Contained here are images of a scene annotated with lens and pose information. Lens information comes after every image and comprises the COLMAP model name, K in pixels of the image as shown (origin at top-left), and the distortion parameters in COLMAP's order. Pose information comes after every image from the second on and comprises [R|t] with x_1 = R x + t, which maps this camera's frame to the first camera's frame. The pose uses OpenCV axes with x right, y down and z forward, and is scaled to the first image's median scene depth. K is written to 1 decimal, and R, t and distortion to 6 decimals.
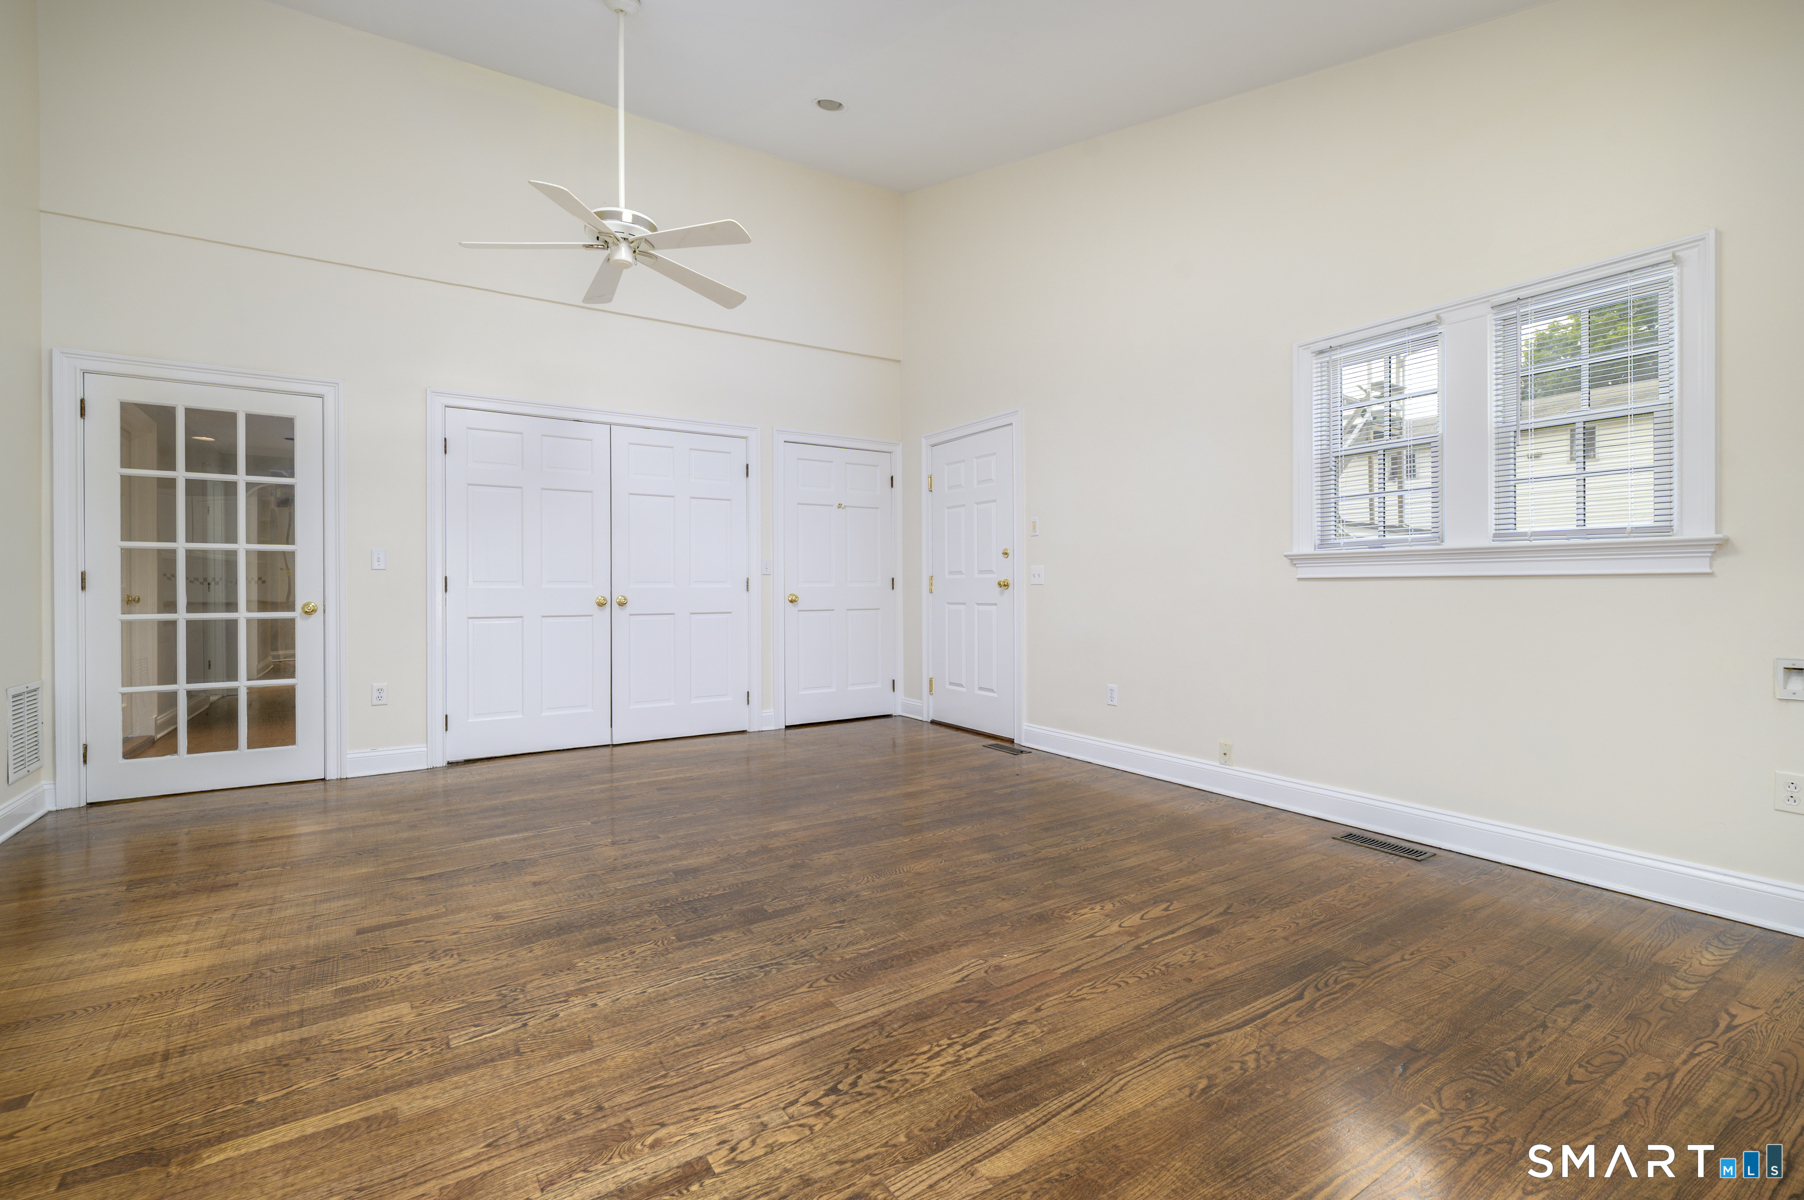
lens RADIAL K [[801.3, 0, 897.3], [0, 801.3, 594.5], [0, 0, 1]] dist [0.000004, -0.000655]
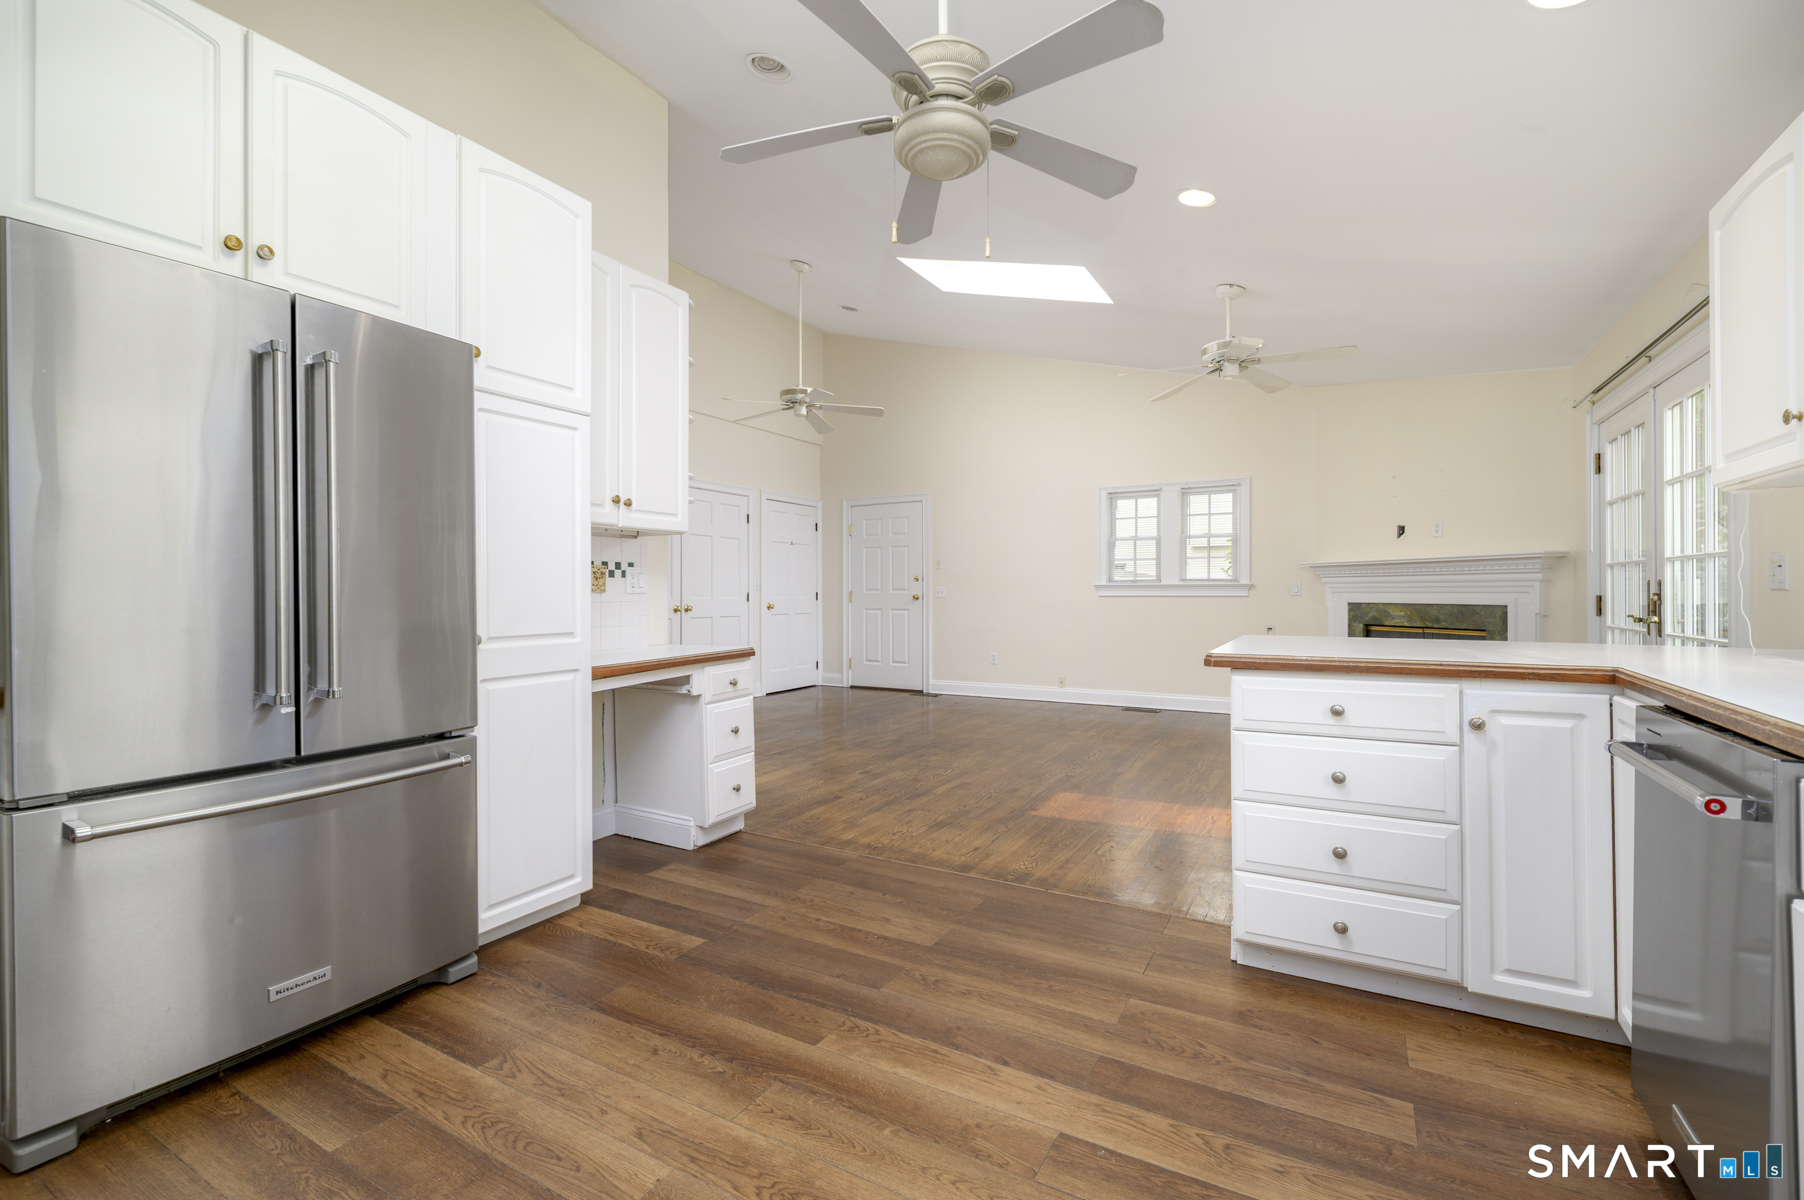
lens RADIAL K [[791.0, 0, 902.0], [0, 791.0, 600.0], [0, 0, 1]] dist [-0.001926, -0.000354]
pose [[0.885425, 0.000895, 0.464782, -1.322334], [0.000731, 0.999994, -0.003317, -0.003736], [-0.464783, 0.003277, 0.885419, -0.879538]]
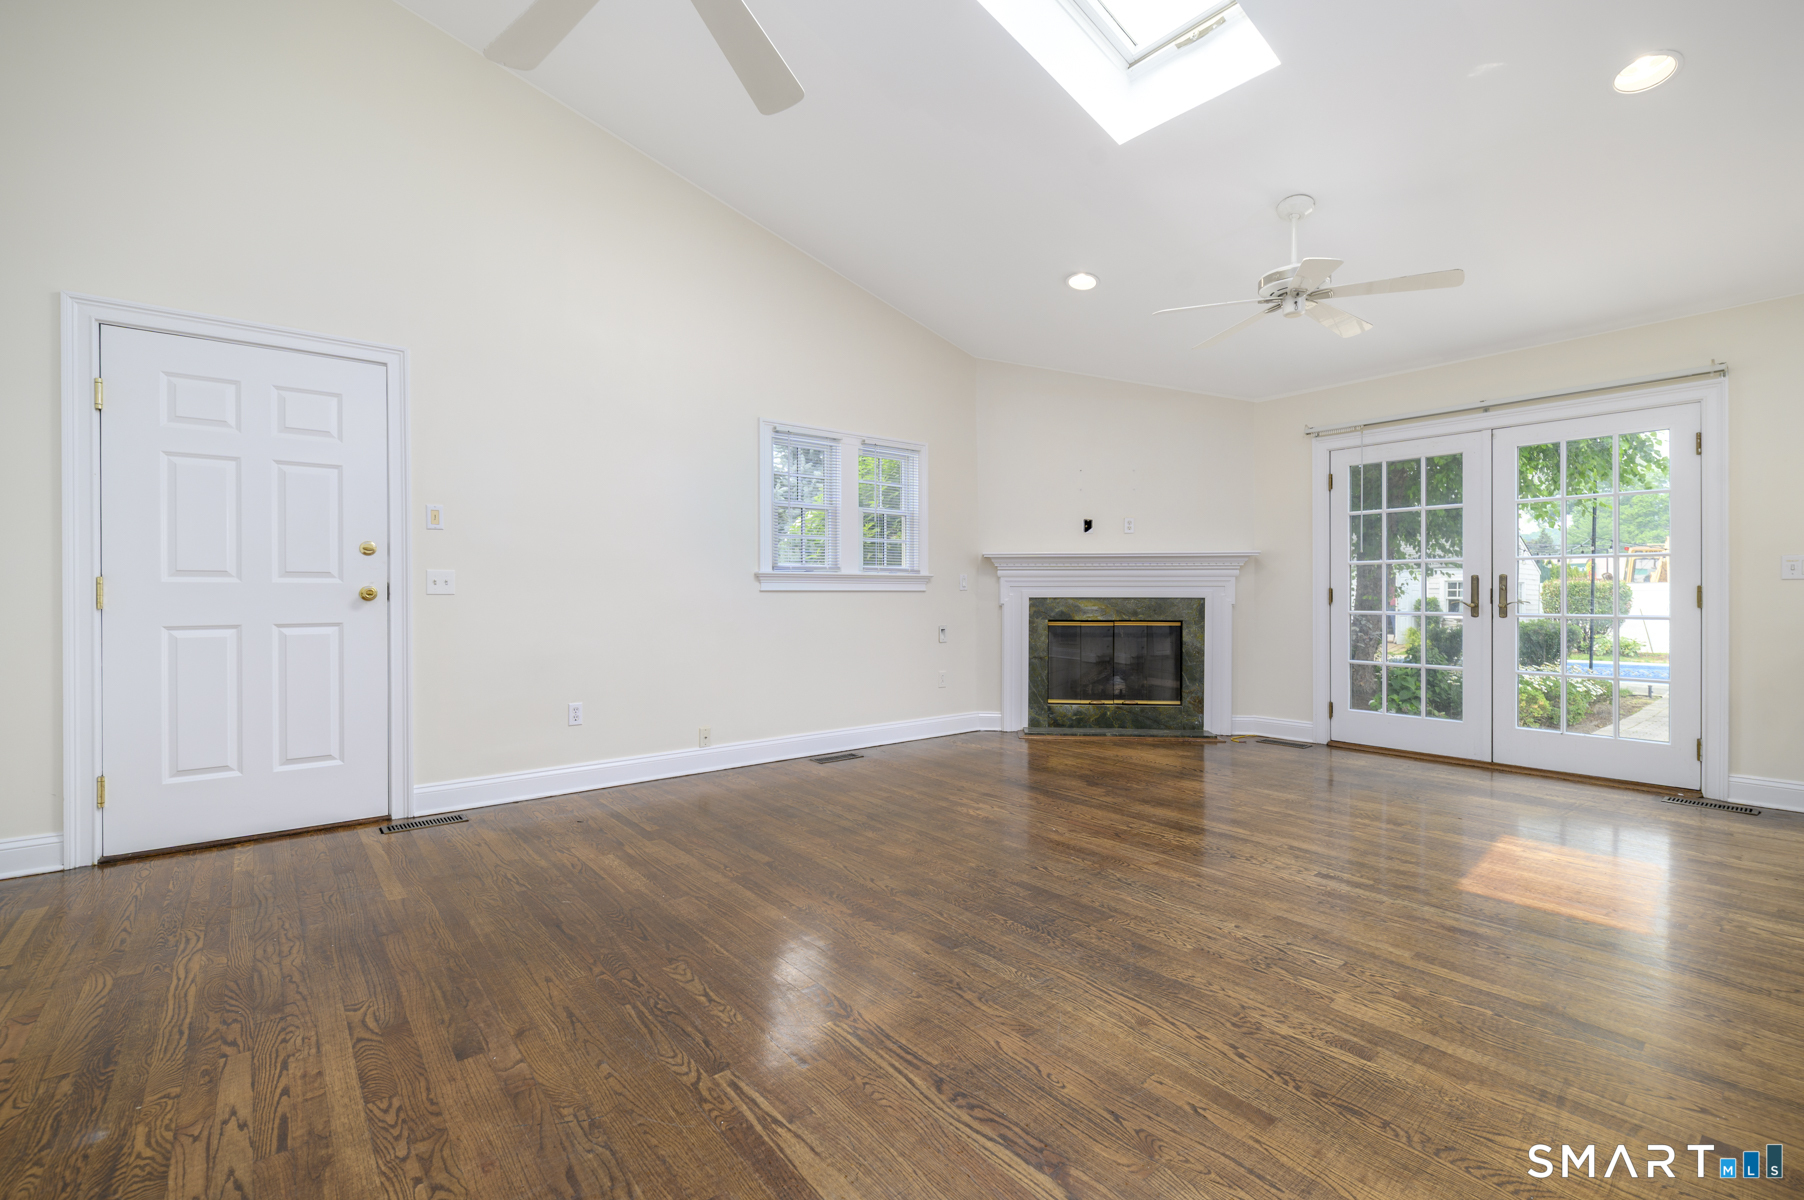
lens RADIAL K [[788.7, 0, 896.7], [0, 788.7, 591.4], [0, 0, 1]] dist [-0.001709, -0.000082]
pose [[-0.109874, 0.007893, 0.993914, -1.187954], [0.012738, 0.999898, -0.006532, -0.010881], [-0.993864, 0.011943, -0.109963, 1.268349]]
